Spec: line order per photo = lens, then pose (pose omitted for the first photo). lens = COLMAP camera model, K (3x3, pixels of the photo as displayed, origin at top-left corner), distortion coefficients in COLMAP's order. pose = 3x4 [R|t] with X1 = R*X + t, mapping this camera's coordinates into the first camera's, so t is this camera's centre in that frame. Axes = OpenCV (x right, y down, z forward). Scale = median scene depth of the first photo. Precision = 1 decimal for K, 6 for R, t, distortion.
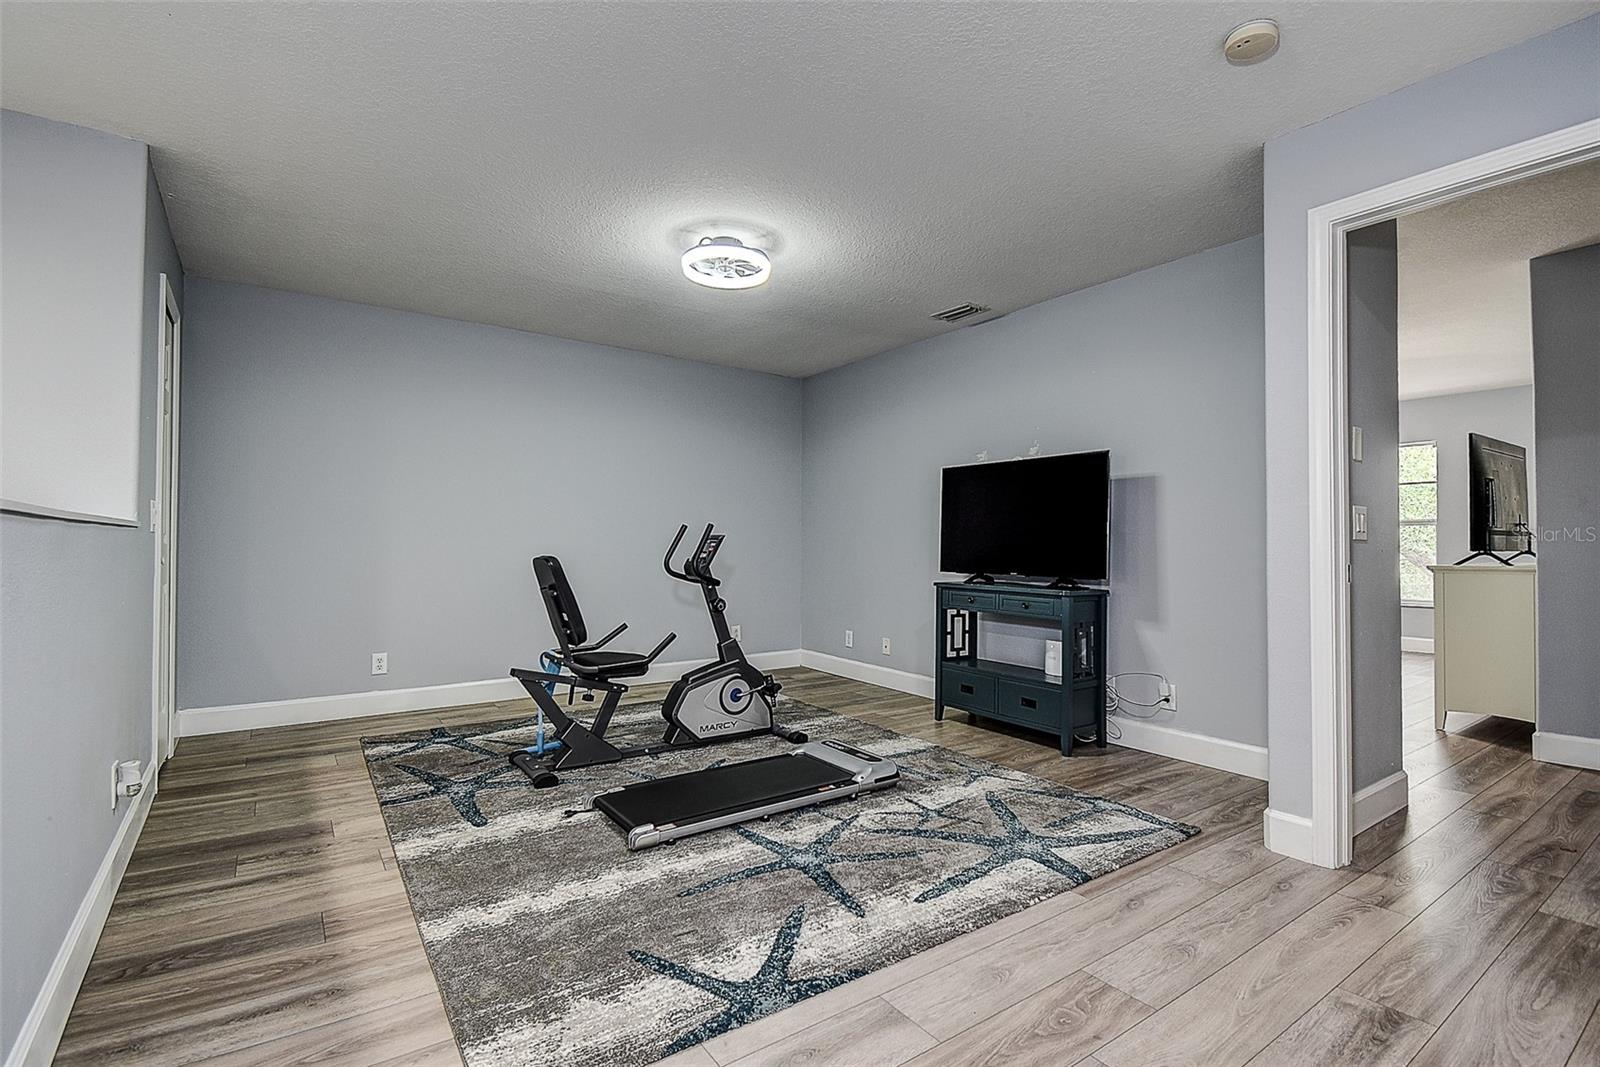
lens RADIAL K [[739.2, 0, 800.8], [0, 739.2, 532.4], [0, 0, 1]] dist [0.000521, -0.004835]
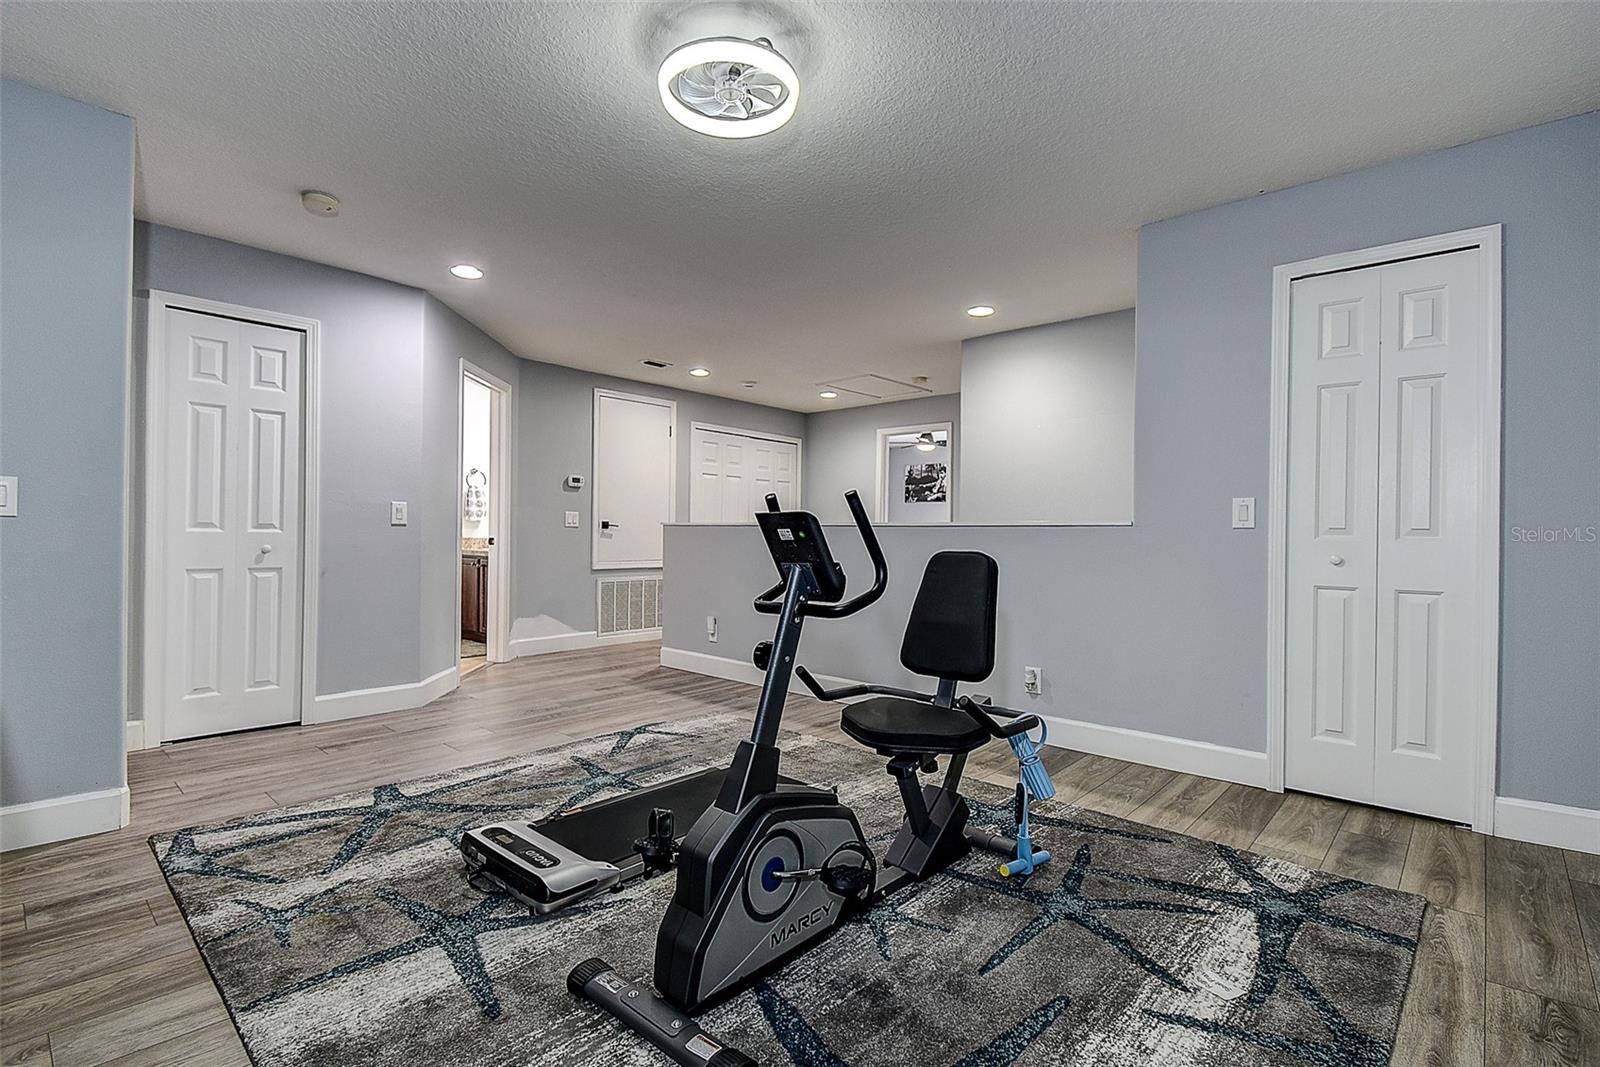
lens RADIAL K [[739.2, 0, 798.7], [0, 739.2, 533.0], [0, 0, 1]] dist [0.000521, -0.004835]
pose [[-0.977221, -0.016739, -0.211565, -0.044485], [-0.014062, 0.999801, -0.014154, 0.036174], [0.211760, -0.010857, -0.977261, 2.378906]]
